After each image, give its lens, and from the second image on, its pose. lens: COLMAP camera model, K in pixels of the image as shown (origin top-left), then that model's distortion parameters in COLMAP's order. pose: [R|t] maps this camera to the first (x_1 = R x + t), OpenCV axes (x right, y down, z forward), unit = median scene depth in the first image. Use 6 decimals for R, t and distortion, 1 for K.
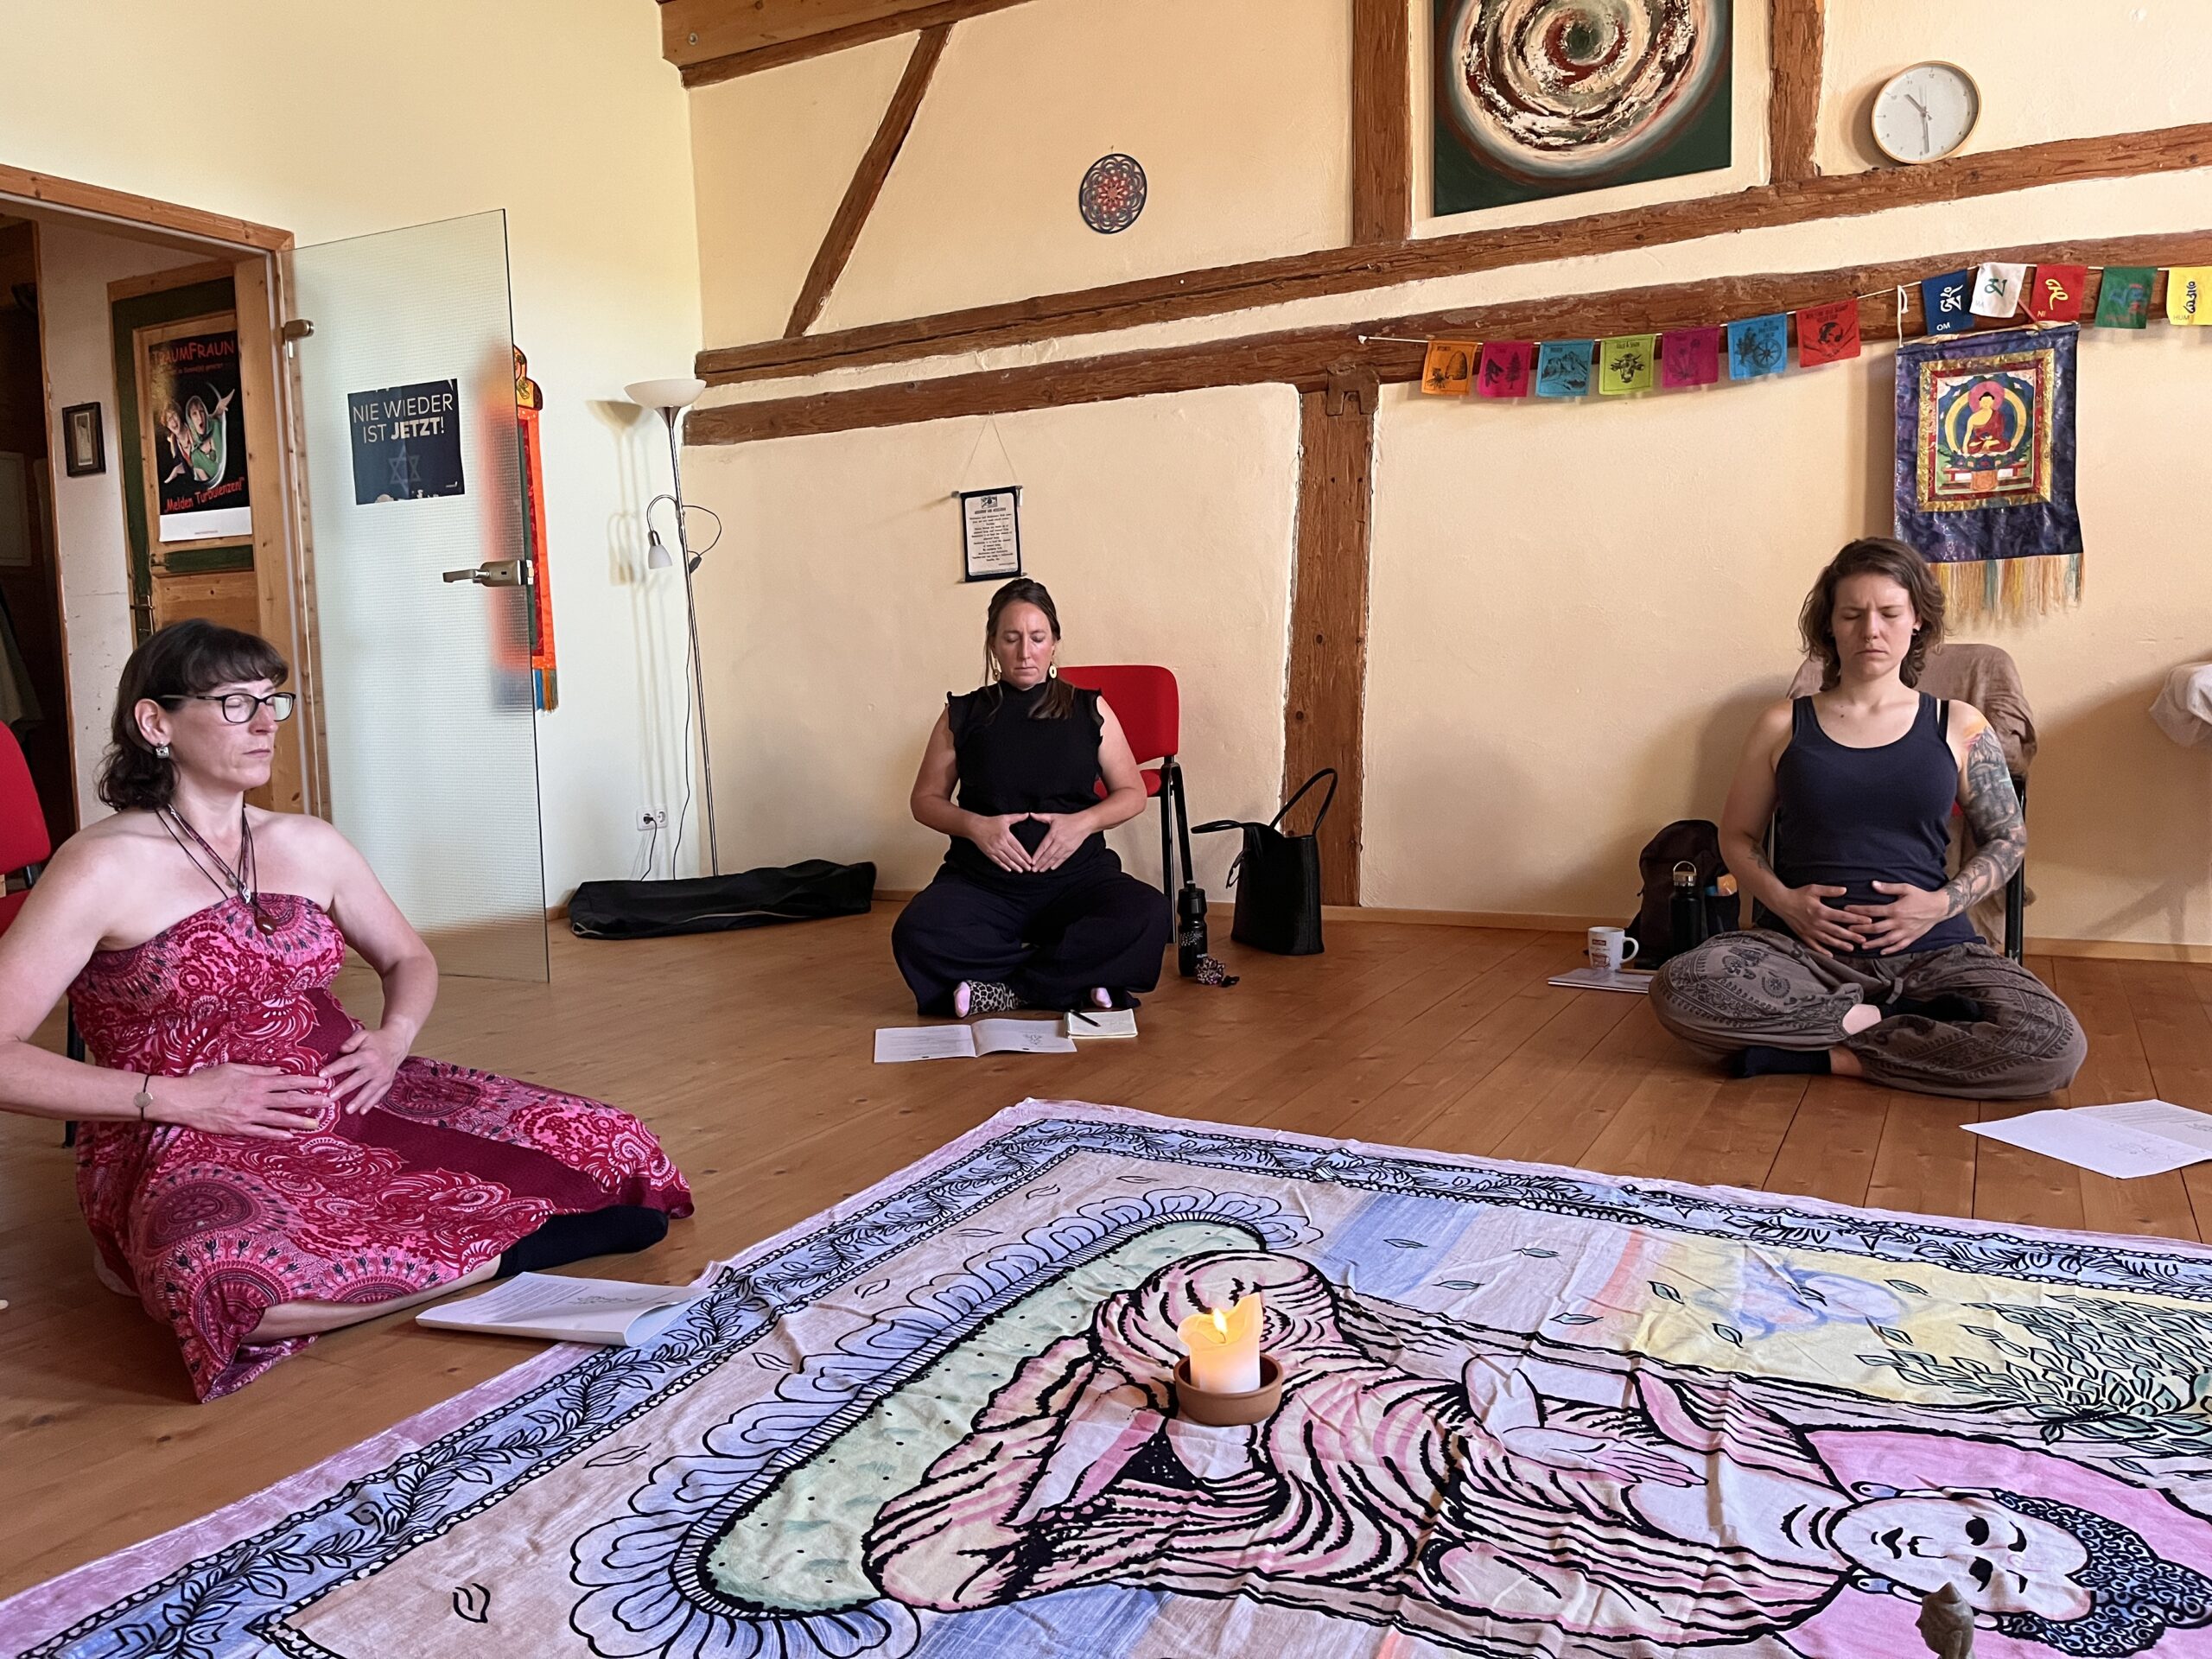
lens RADIAL K [[1656.1, 0, 1118.2], [0, 1656.1, 828.5], [0, 0, 1]] dist [0.035531, -0.043979]
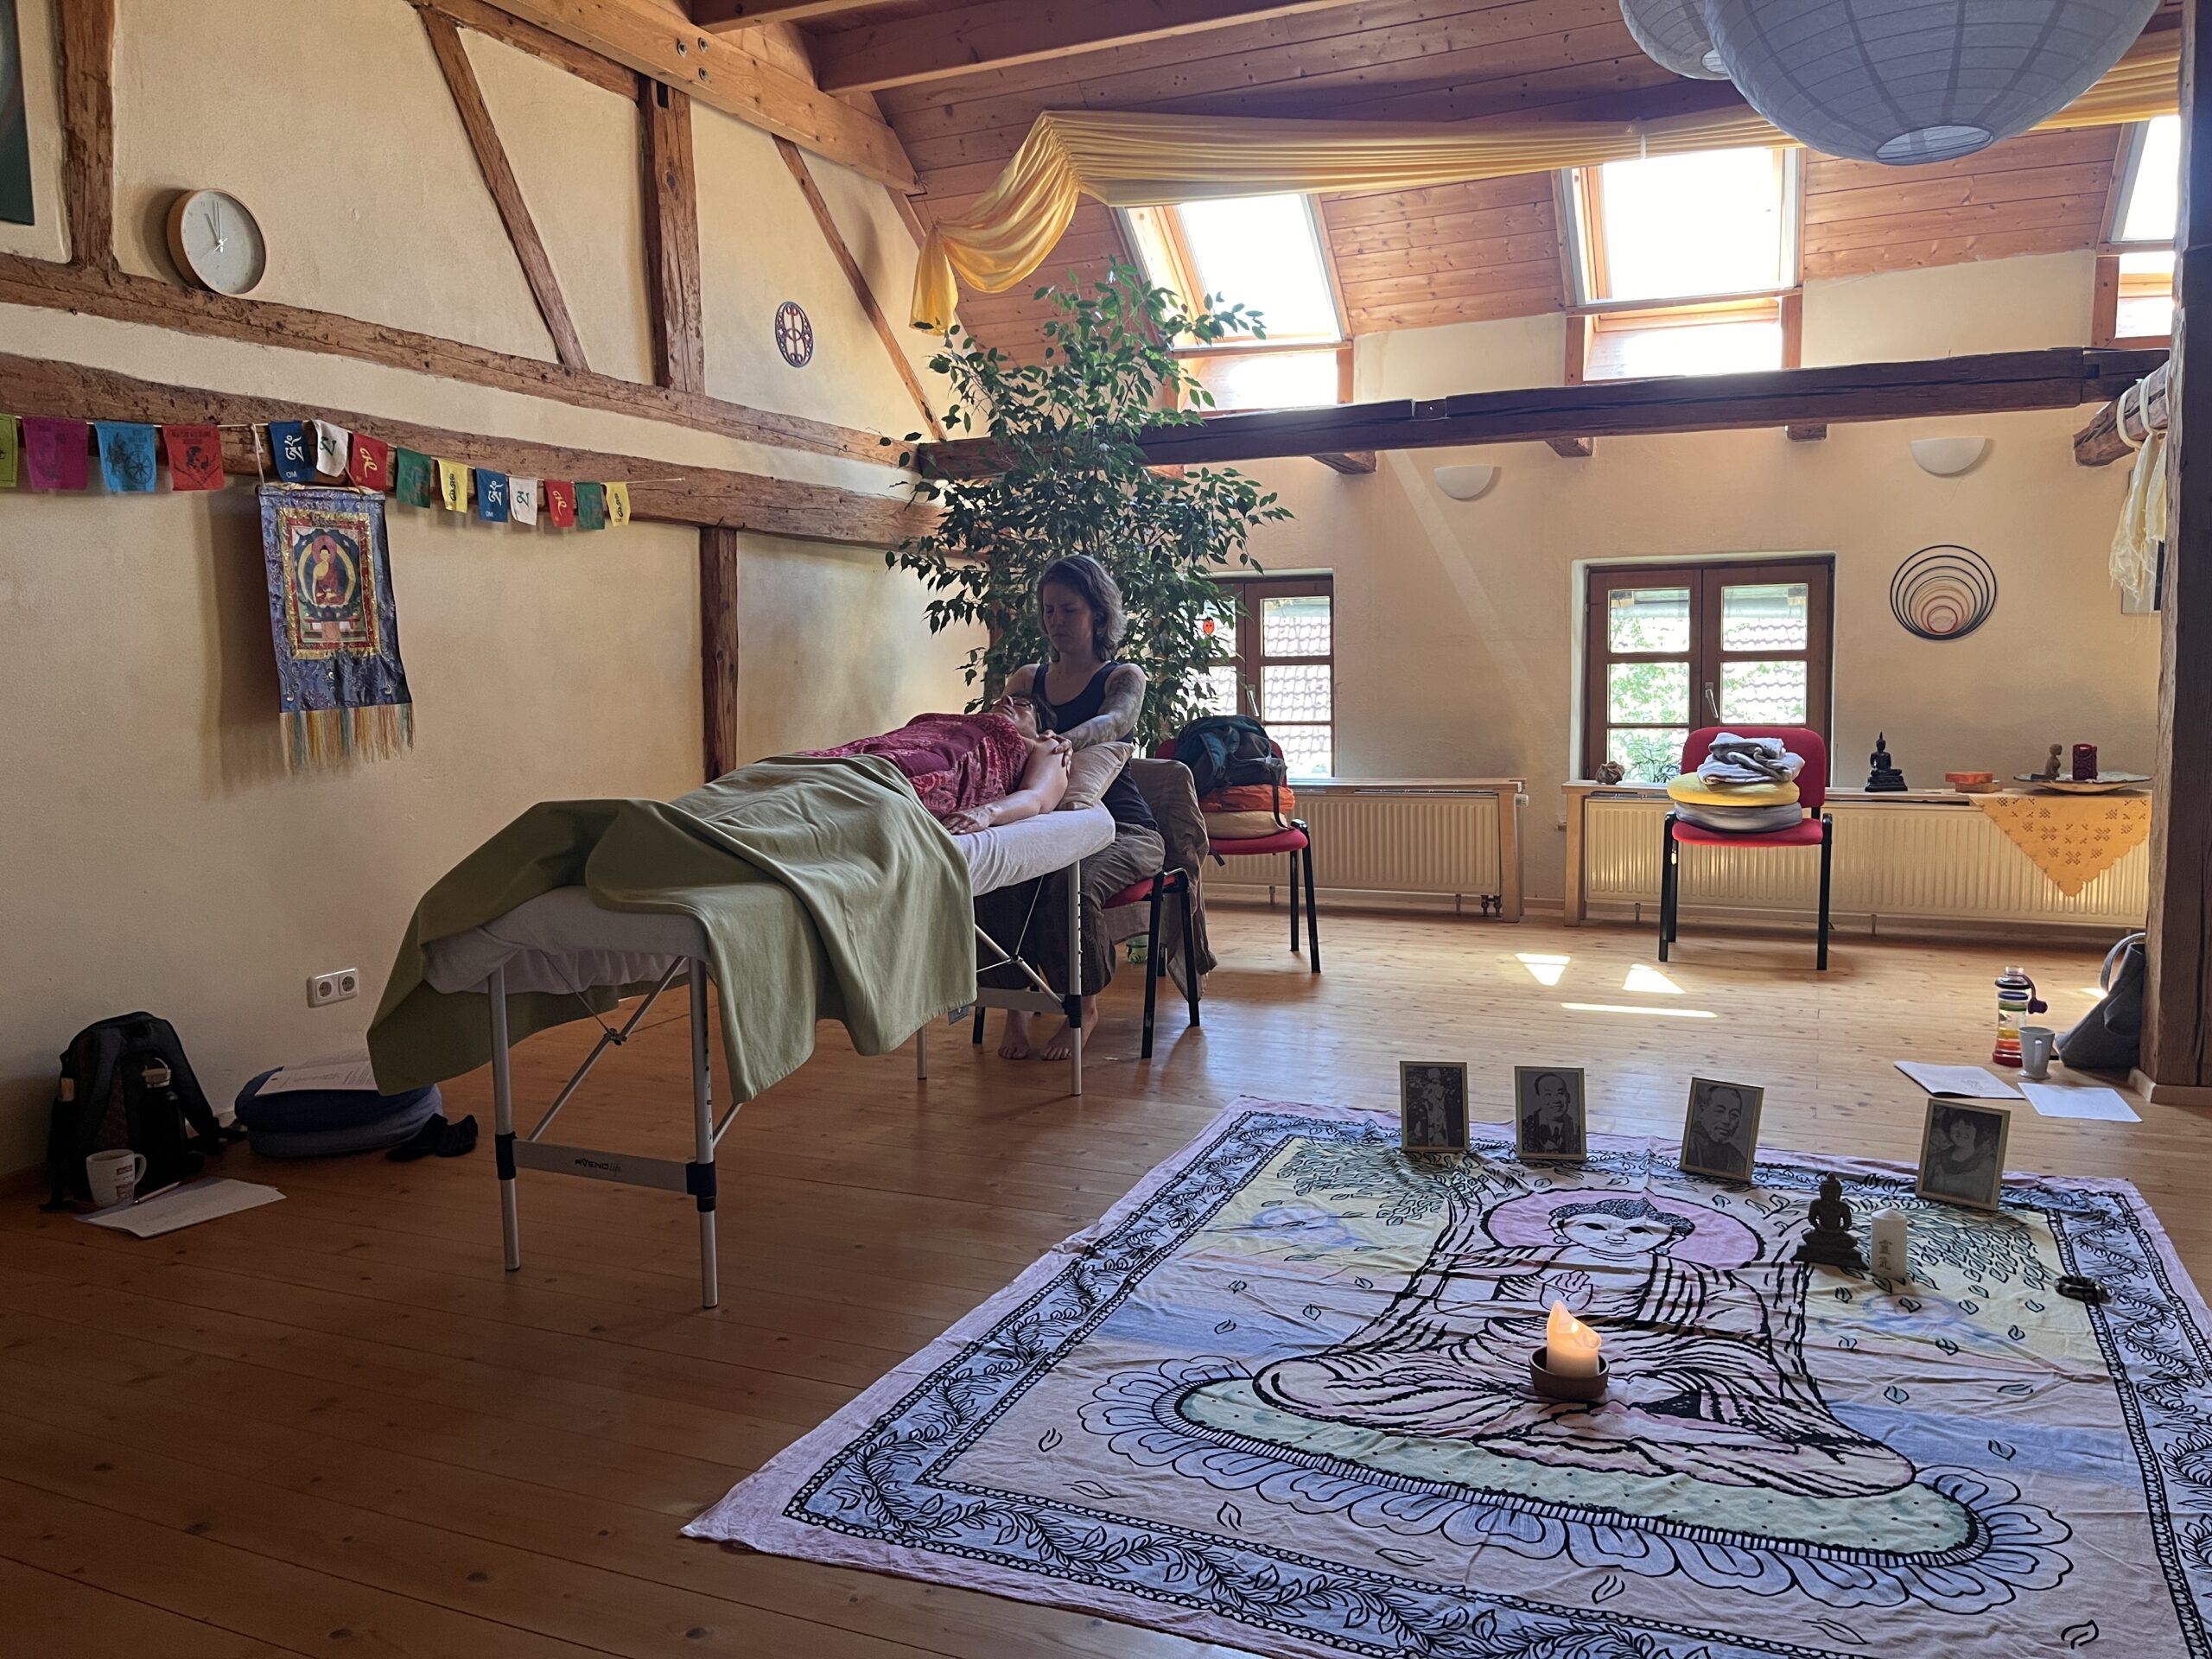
lens RADIAL K [[1656.1, 0, 1097.9], [0, 1656.1, 820.1], [0, 0, 1]] dist [0.035531, -0.043979]
pose [[-0.073907, -0.075631, 0.994393, -0.975454], [0.119119, 0.989312, 0.084098, -0.222511], [-0.990125, 0.124666, -0.064108, 1.104154]]
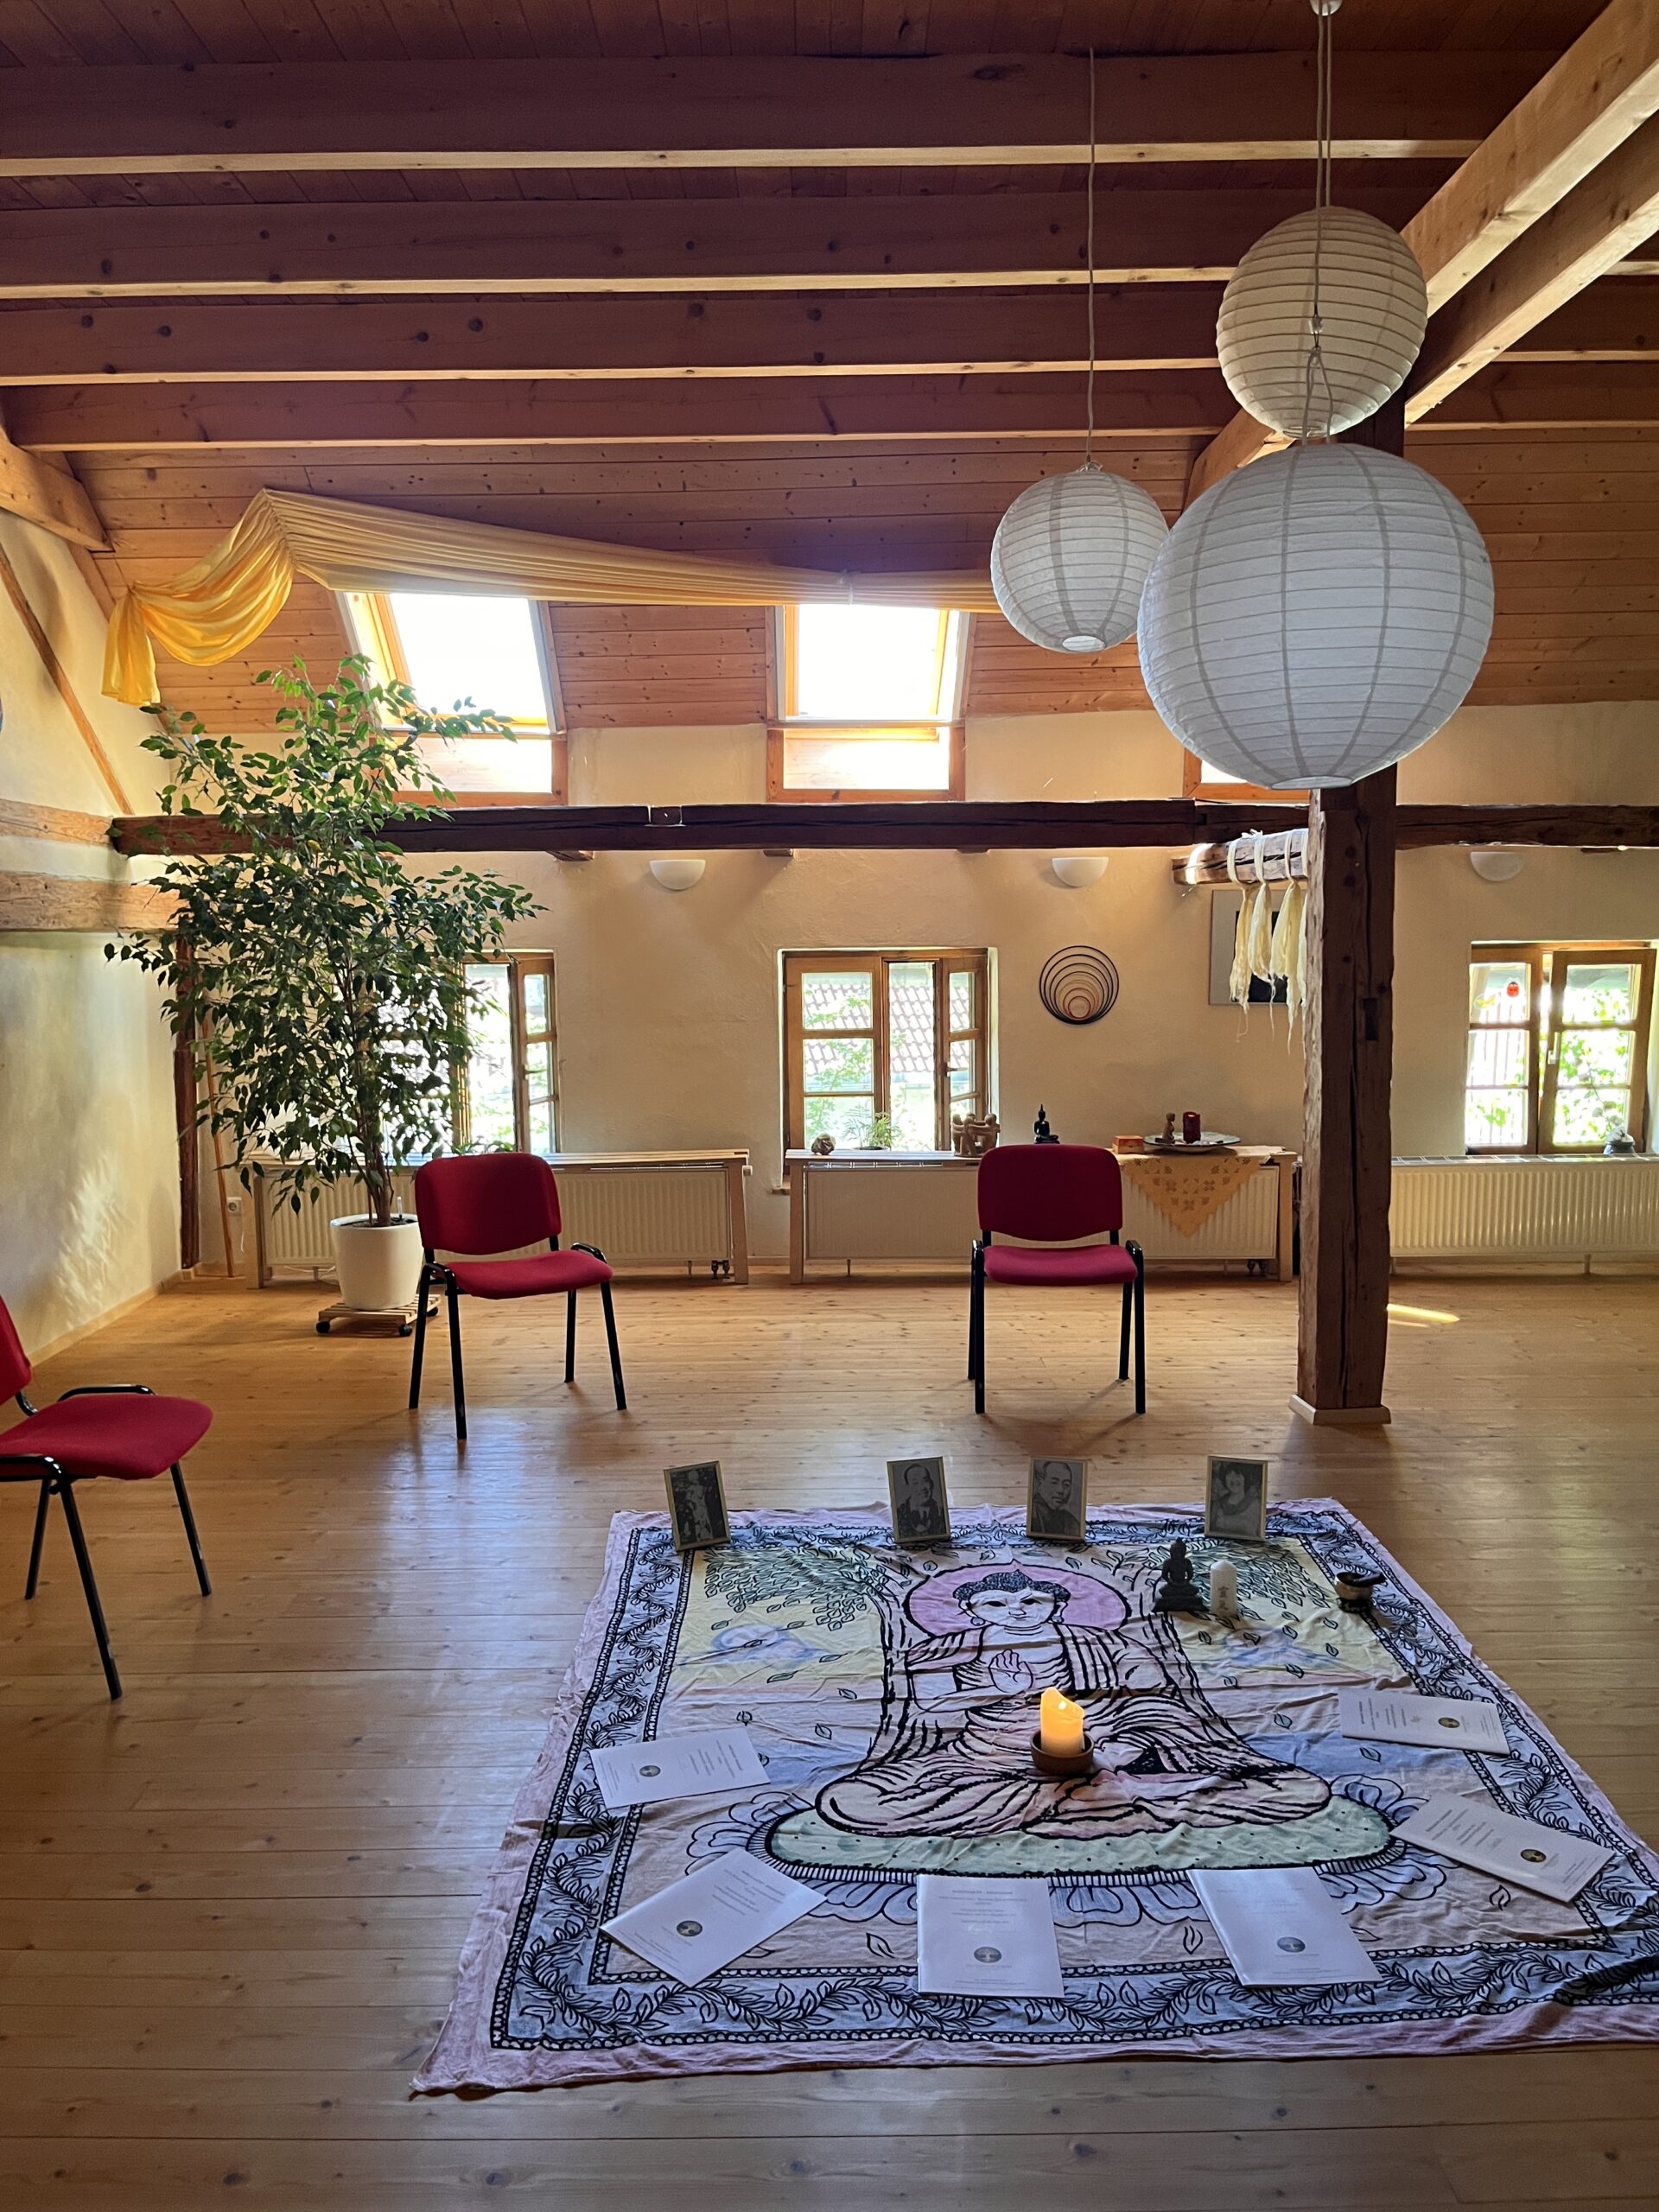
lens RADIAL K [[1656.1, 0, 834.6], [0, 1656.1, 1121.9], [0, 0, 1]] dist [0.035531, -0.043979]
pose [[-0.467405, -0.067256, 0.881481, -0.988819], [0.113347, 0.984313, 0.135204, -0.426036], [-0.876747, 0.163109, -0.452449, 1.445991]]
